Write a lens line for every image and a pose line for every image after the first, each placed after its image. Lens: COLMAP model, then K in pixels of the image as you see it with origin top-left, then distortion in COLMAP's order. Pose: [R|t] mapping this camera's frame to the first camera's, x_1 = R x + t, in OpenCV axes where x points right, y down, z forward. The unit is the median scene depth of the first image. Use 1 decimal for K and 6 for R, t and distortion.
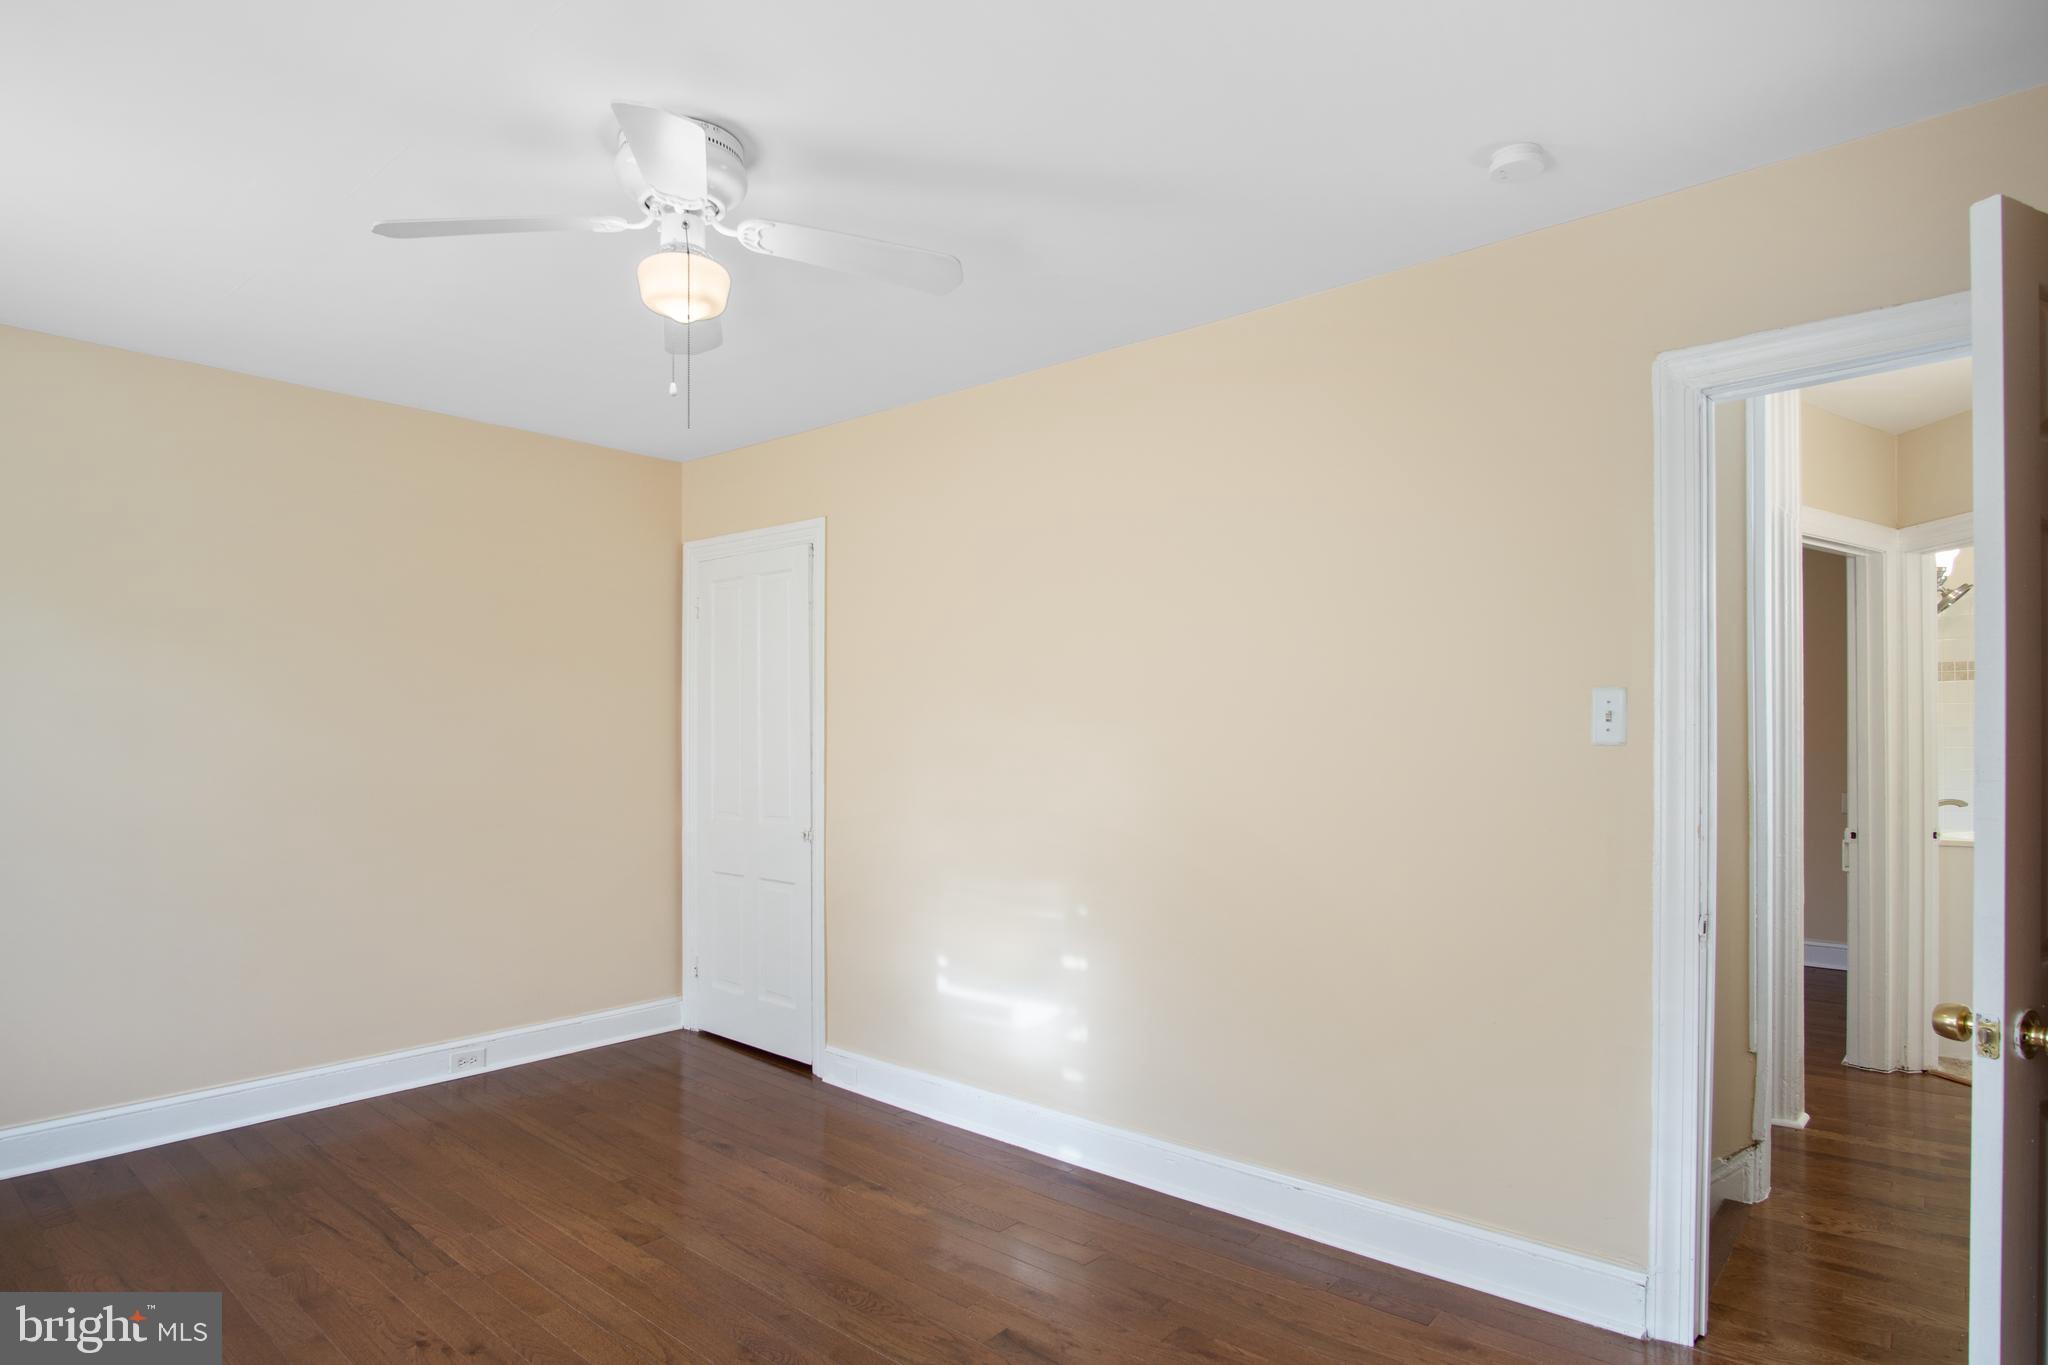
lens RADIAL K [[1124.2, 0, 1021.6], [0, 1124.2, 695.3], [0, 0, 1]] dist [-0.023866, 0.002154]
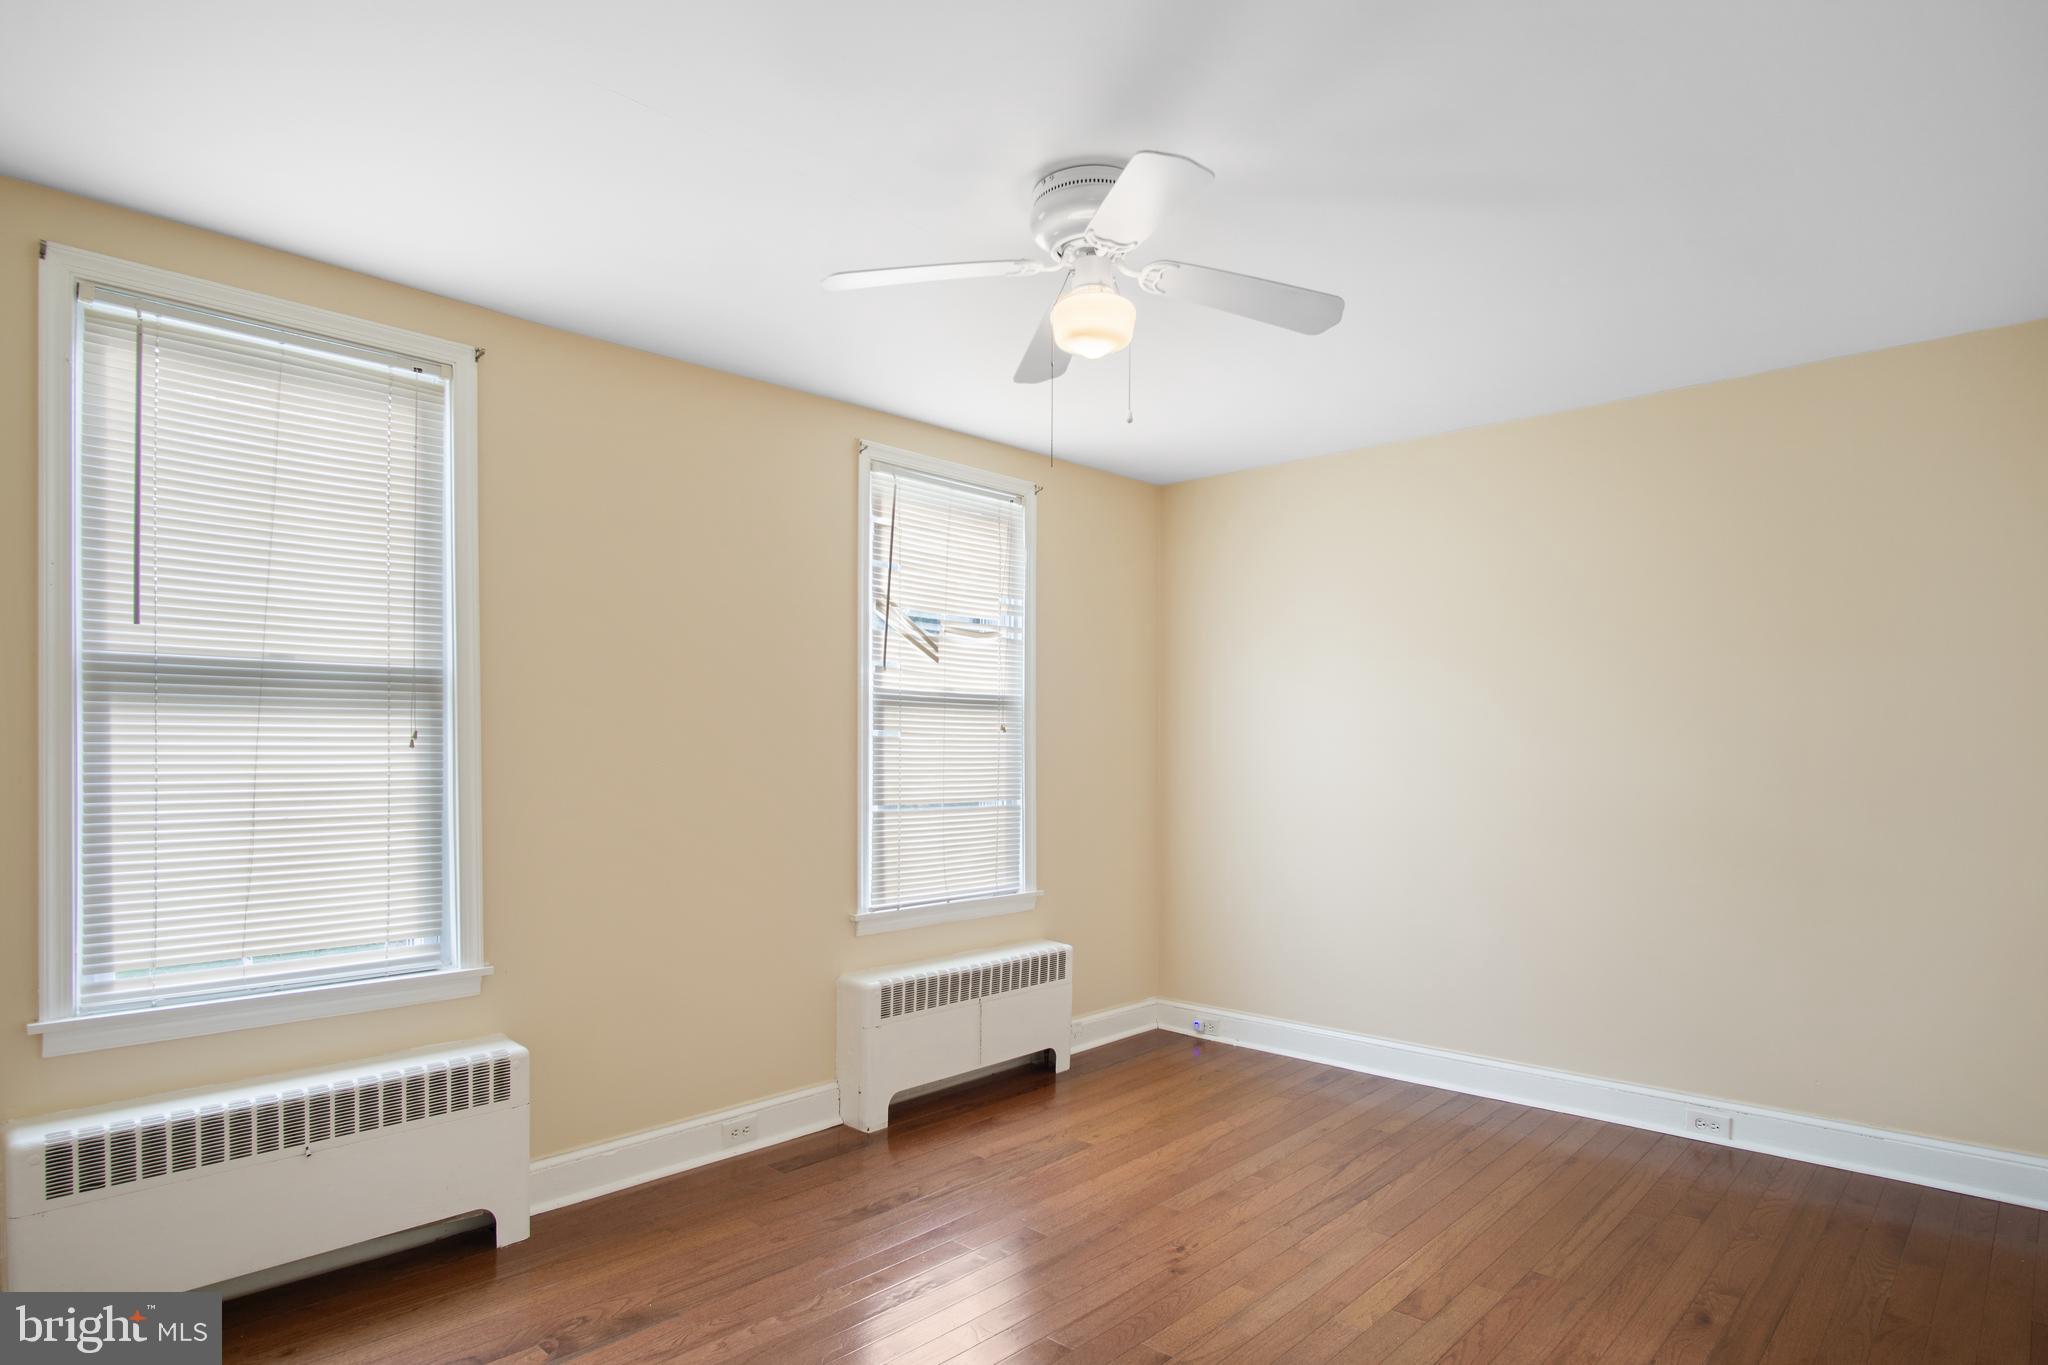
lens RADIAL K [[1124.2, 0, 1023.9], [0, 1124.2, 682.4], [0, 0, 1]] dist [-0.023866, 0.002154]
pose [[-0.044540, -0.063584, -0.996982, 0.583282], [0.025310, 0.997580, -0.064753, 0.041295], [0.998687, -0.028118, -0.042823, 0.744502]]
